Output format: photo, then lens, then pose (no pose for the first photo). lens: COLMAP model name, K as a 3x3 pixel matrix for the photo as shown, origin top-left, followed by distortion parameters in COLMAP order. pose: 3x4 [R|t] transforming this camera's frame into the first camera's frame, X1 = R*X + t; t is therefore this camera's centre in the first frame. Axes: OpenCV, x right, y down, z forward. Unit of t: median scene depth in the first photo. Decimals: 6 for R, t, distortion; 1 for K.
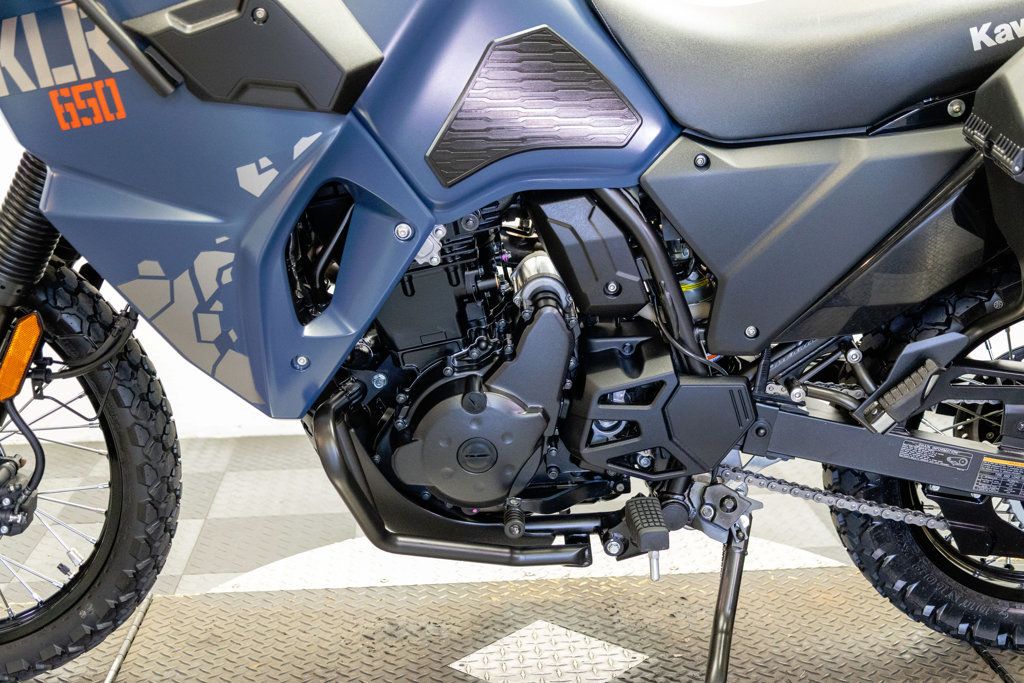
lens RADIAL K [[1490.1, 0, 512.0], [0, 1490.1, 341.5], [0, 0, 1]] dist [0.044698, -0.043609]
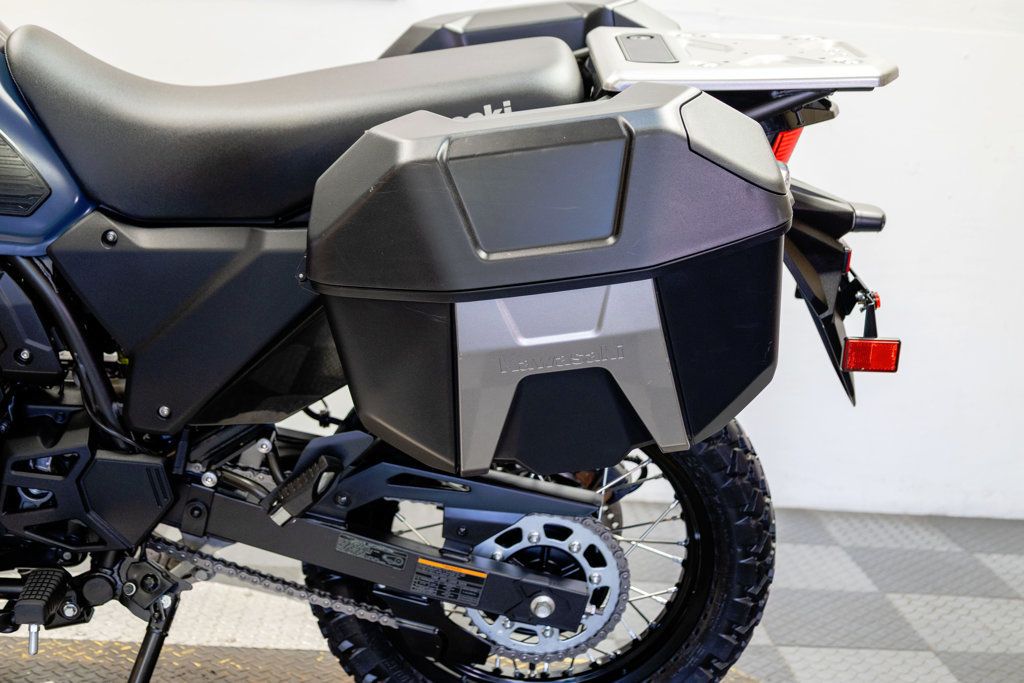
lens RADIAL K [[1478.1, 0, 512.0], [0, 1478.1, 341.5], [0, 0, 1]] dist [0.038940, 0.018366]
pose [[0.995609, 0.090247, -0.024853, 0.417898], [-0.091126, 0.995157, -0.036864, -0.038386], [0.021405, 0.038967, 0.999011, 0.012986]]
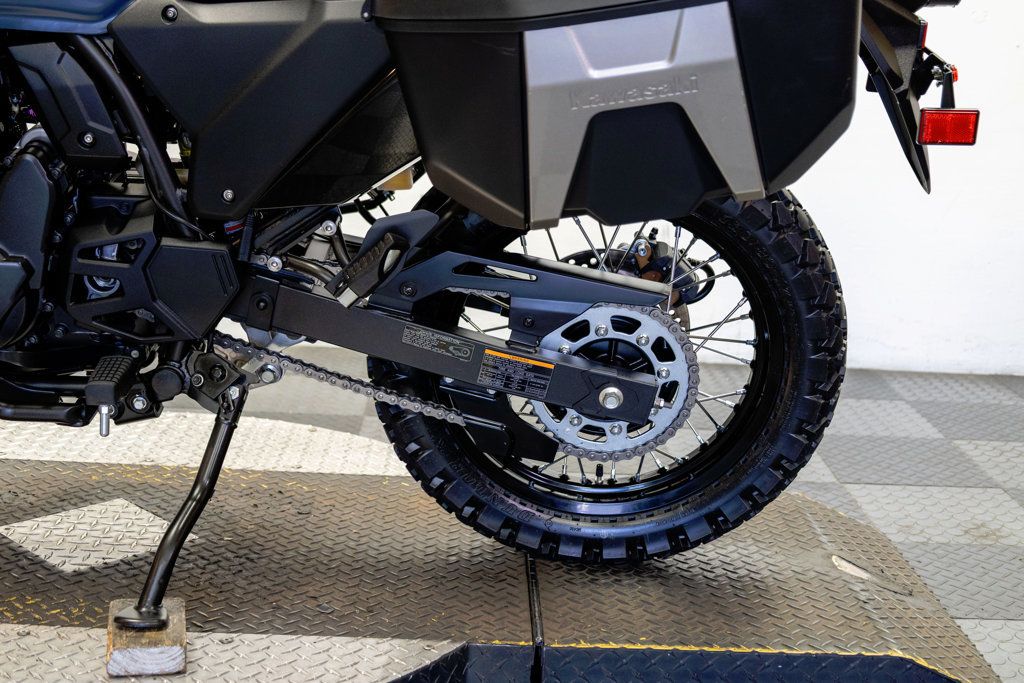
lens RADIAL K [[1473.2, 0, 510.0], [0, 1473.2, 352.6], [0, 0, 1]] dist [0.019582, 0.088422]
pose [[0.995185, 0.080382, -0.056093, 0.415315], [-0.080019, 0.996755, 0.008697, 0.075158], [0.056610, -0.004166, 0.998388, 0.032755]]
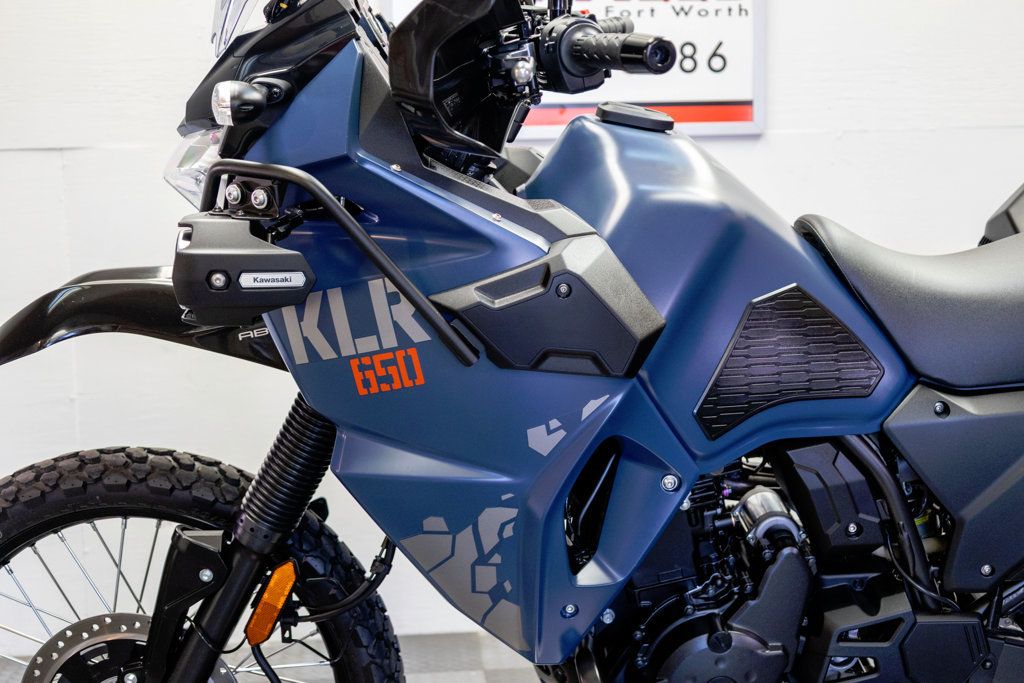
lens RADIAL K [[1478.1, 0, 512.0], [0, 1478.1, 341.5], [0, 0, 1]] dist [0.038940, 0.018366]
pose [[0.999646, -0.010033, 0.024642, -0.194498], [0.012504, 0.994677, -0.102279, -0.063387], [-0.023484, 0.102551, 0.994451, -0.032019]]
